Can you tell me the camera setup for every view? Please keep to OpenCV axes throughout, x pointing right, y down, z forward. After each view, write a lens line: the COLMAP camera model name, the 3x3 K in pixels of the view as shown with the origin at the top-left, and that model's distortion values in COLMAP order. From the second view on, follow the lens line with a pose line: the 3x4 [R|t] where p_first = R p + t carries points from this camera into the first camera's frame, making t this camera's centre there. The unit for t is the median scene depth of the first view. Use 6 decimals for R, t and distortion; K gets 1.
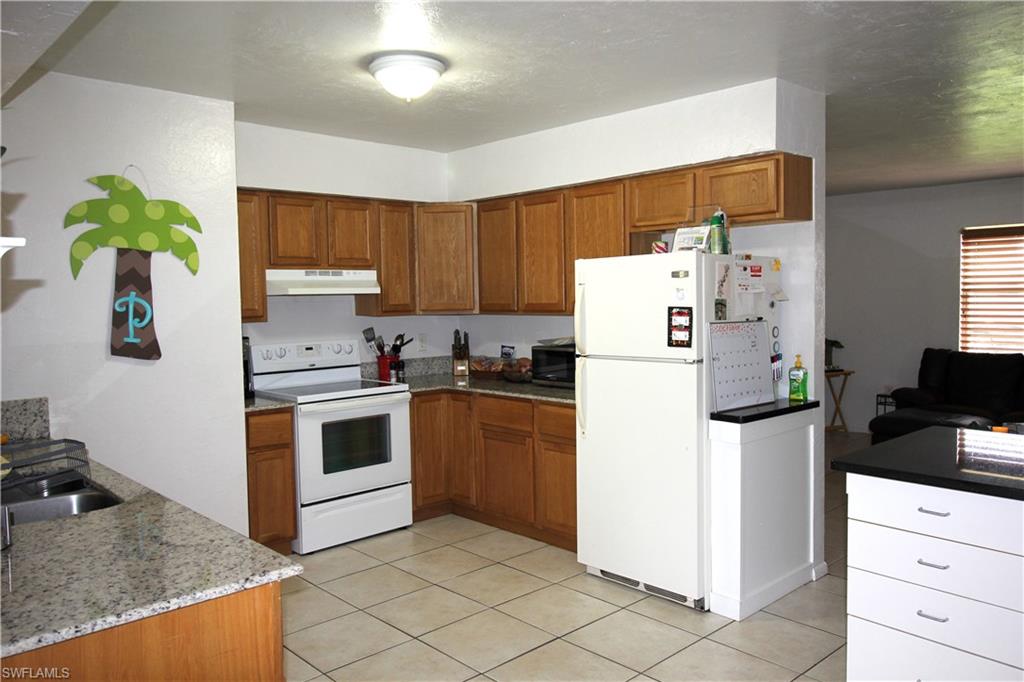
lens RADIAL K [[775.7, 0, 510.4], [0, 775.7, 340.1], [0, 0, 1]] dist [0.015481, -0.016070]
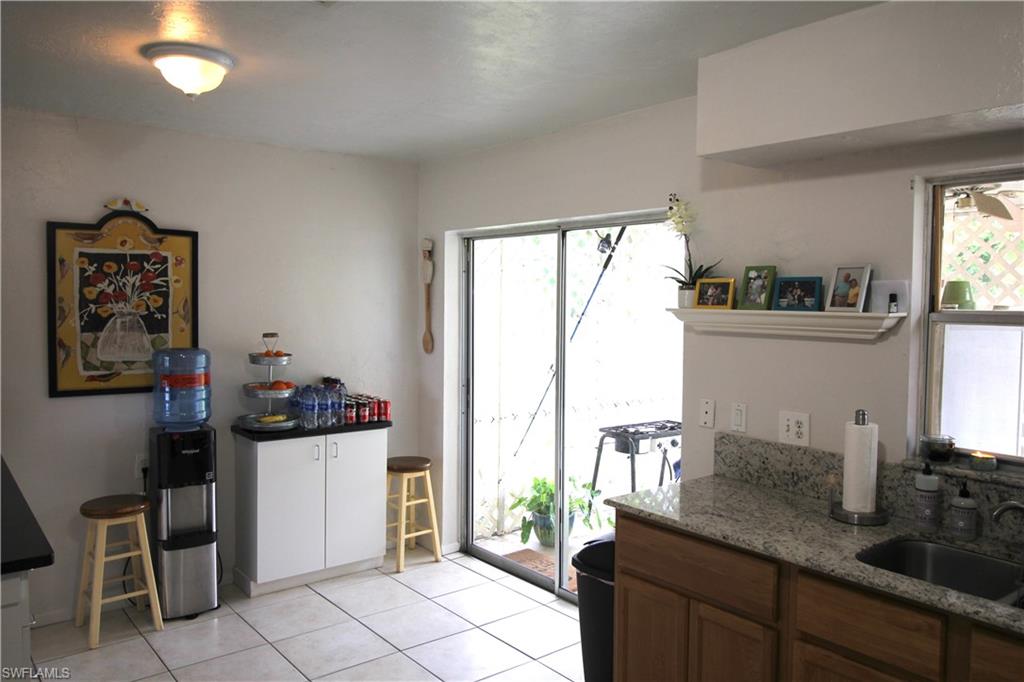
lens RADIAL K [[775.7, 0, 487.4], [0, 775.7, 336.2], [0, 0, 1]] dist [0.015481, -0.016070]
pose [[-0.995976, 0.005668, 0.089443, -0.081210], [0.015041, 0.994414, 0.104472, -0.111996], [-0.088351, 0.105397, -0.990498, 1.256128]]
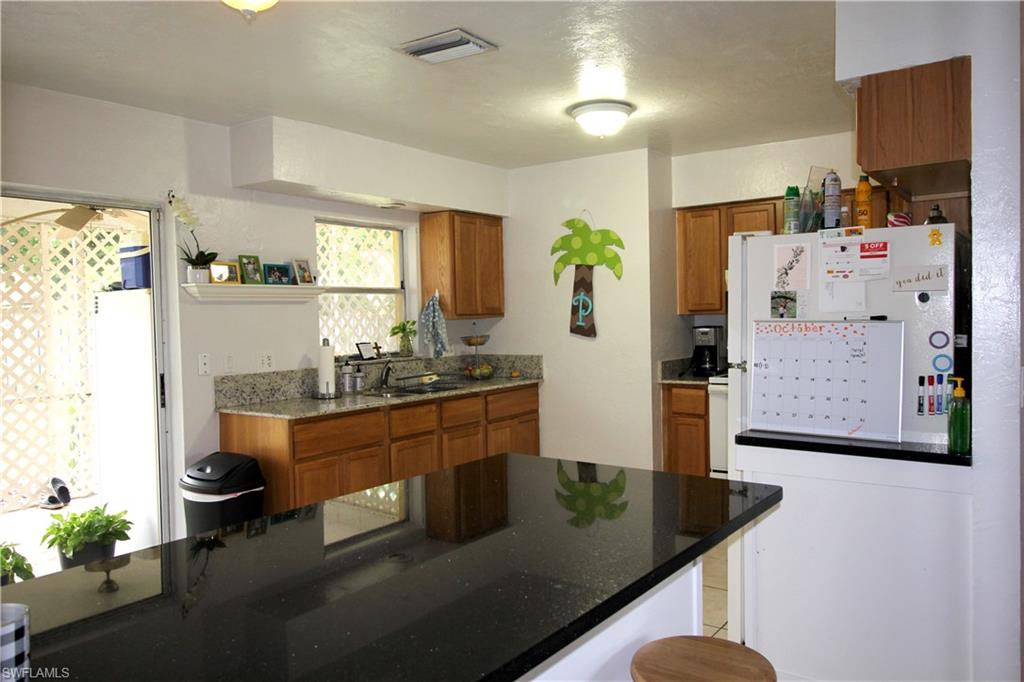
lens RADIAL K [[775.7, 0, 511.6], [0, 775.7, 341.6], [0, 0, 1]] dist [0.015481, -0.016070]
pose [[0.176862, 0.048949, -0.983018, 1.004492], [-0.035589, 0.998427, 0.043313, -0.026263], [0.983592, 0.027325, 0.178326, 0.588941]]
